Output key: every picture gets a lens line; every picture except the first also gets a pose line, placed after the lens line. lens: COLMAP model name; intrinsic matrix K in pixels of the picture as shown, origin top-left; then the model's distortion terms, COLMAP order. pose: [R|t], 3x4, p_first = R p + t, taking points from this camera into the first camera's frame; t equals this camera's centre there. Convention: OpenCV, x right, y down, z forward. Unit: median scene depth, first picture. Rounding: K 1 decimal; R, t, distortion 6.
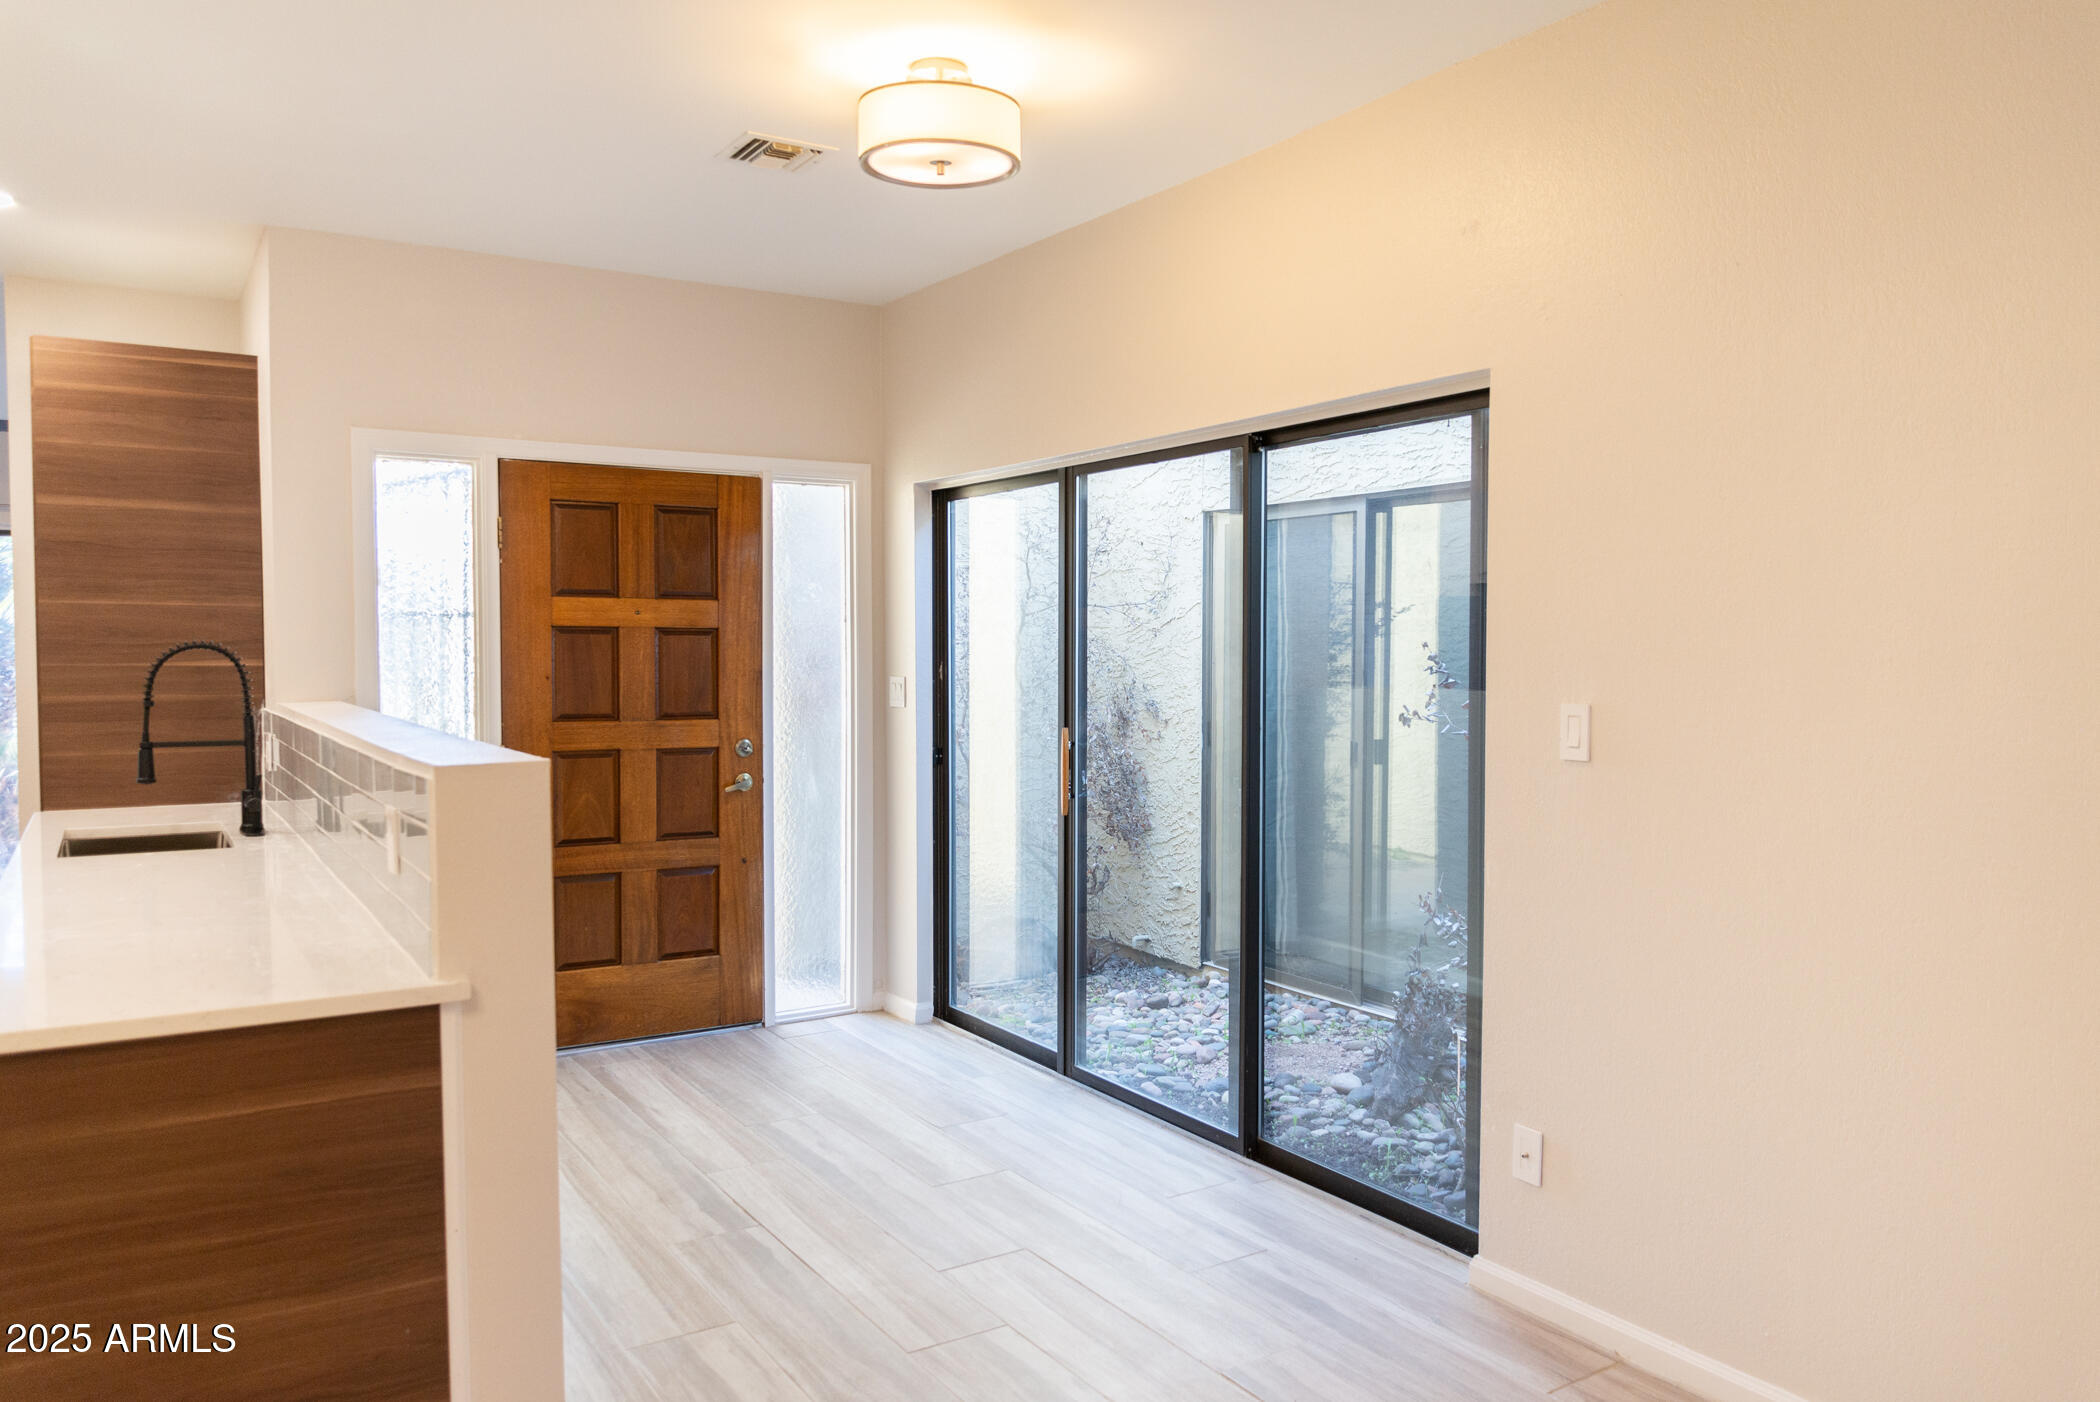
lens RADIAL K [[1487.0, 0, 1053.3], [0, 1487.0, 710.1], [0, 0, 1]] dist [-0.003516, -0.002173]
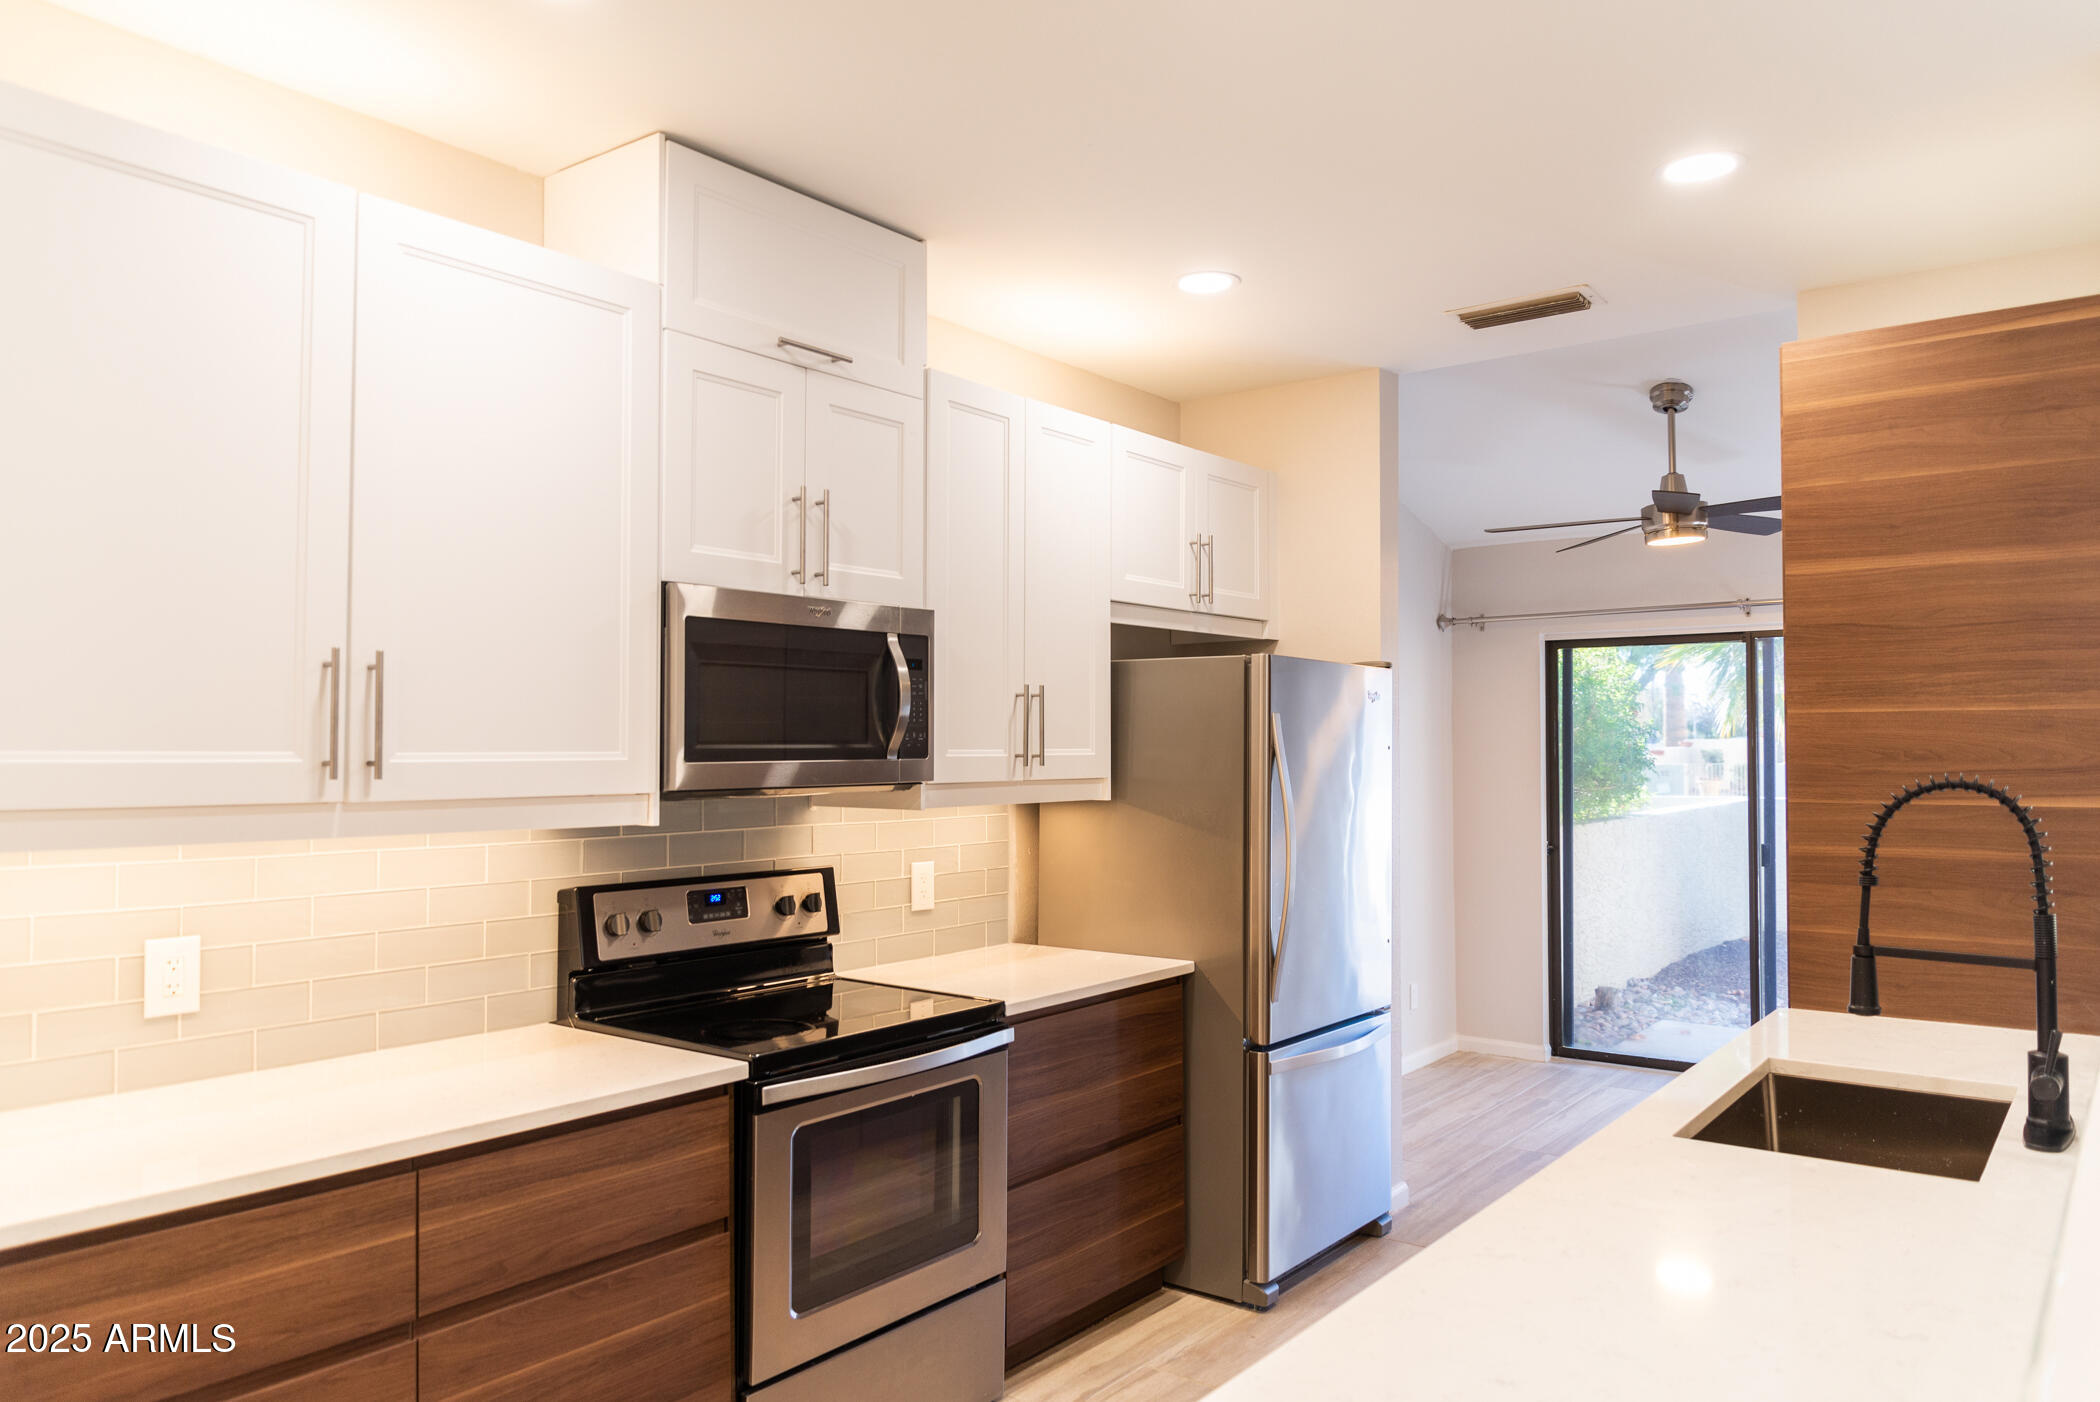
lens RADIAL K [[1440.7, 0, 1056.1], [0, 1440.7, 705.6], [0, 0, 1]] dist [-0.002552, -0.002506]
pose [[0.343792, -0.031182, -0.938528, -0.144227], [-0.036137, 0.998269, -0.046404, -0.029047], [0.938350, 0.049869, 0.342070, 0.400563]]
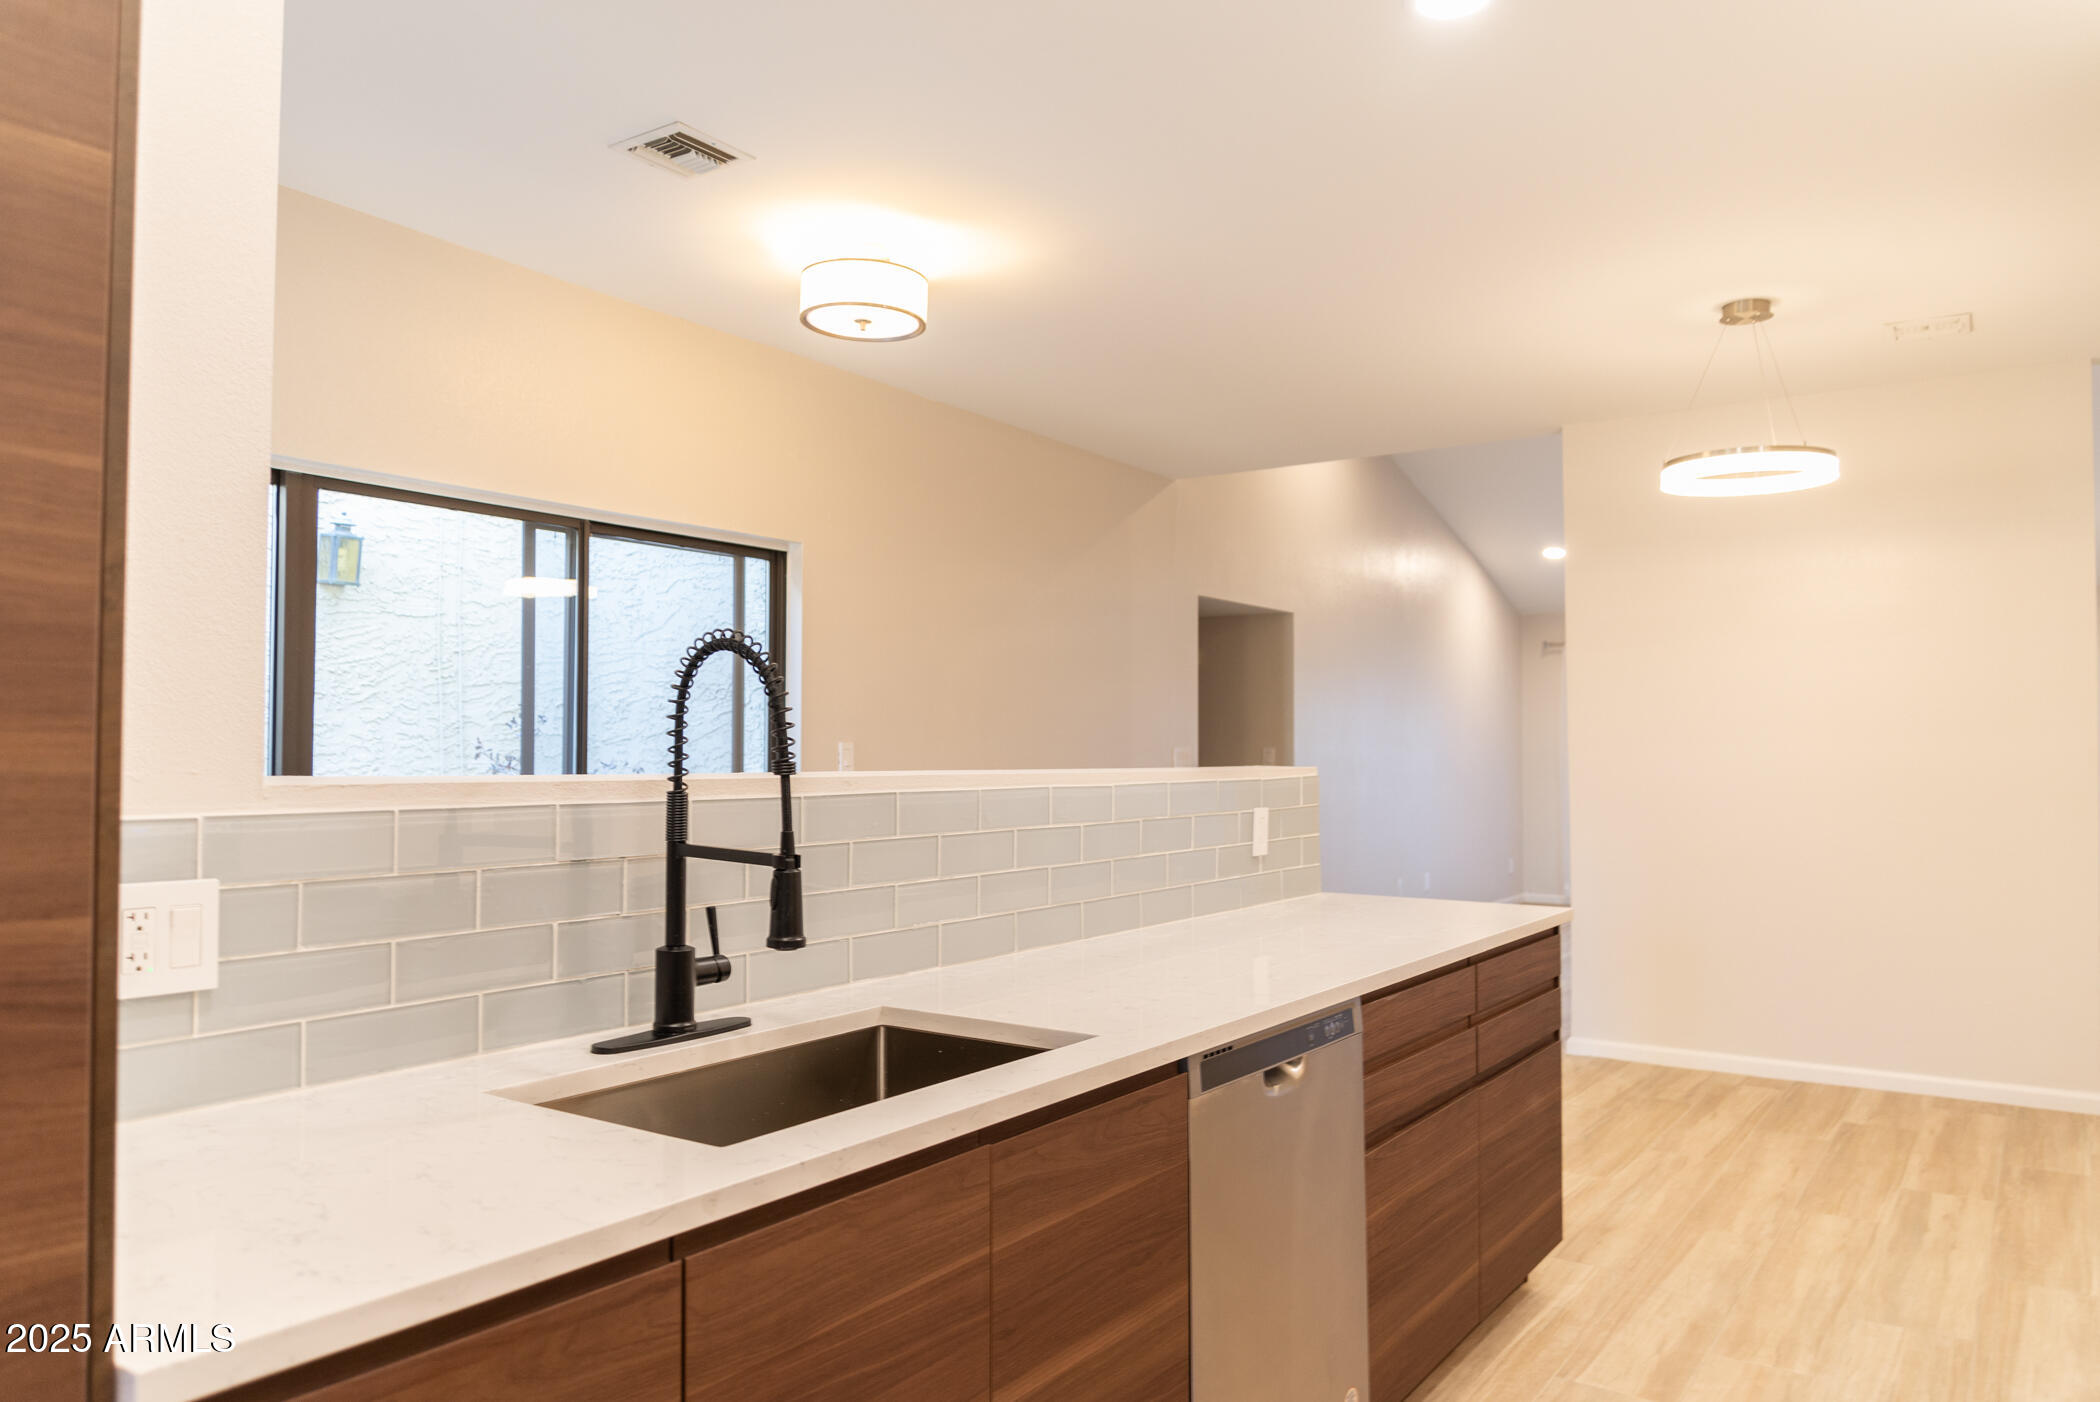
lens RADIAL K [[1464.5, 0, 1050.0], [0, 1464.5, 701.0], [0, 0, 1]] dist [-0.067978, -0.000467]
pose [[-0.385100, 0.034031, 0.922247, -0.848497], [0.032734, 0.999195, -0.023202, -0.003296], [-0.922294, 0.021254, -0.385904, 0.883894]]
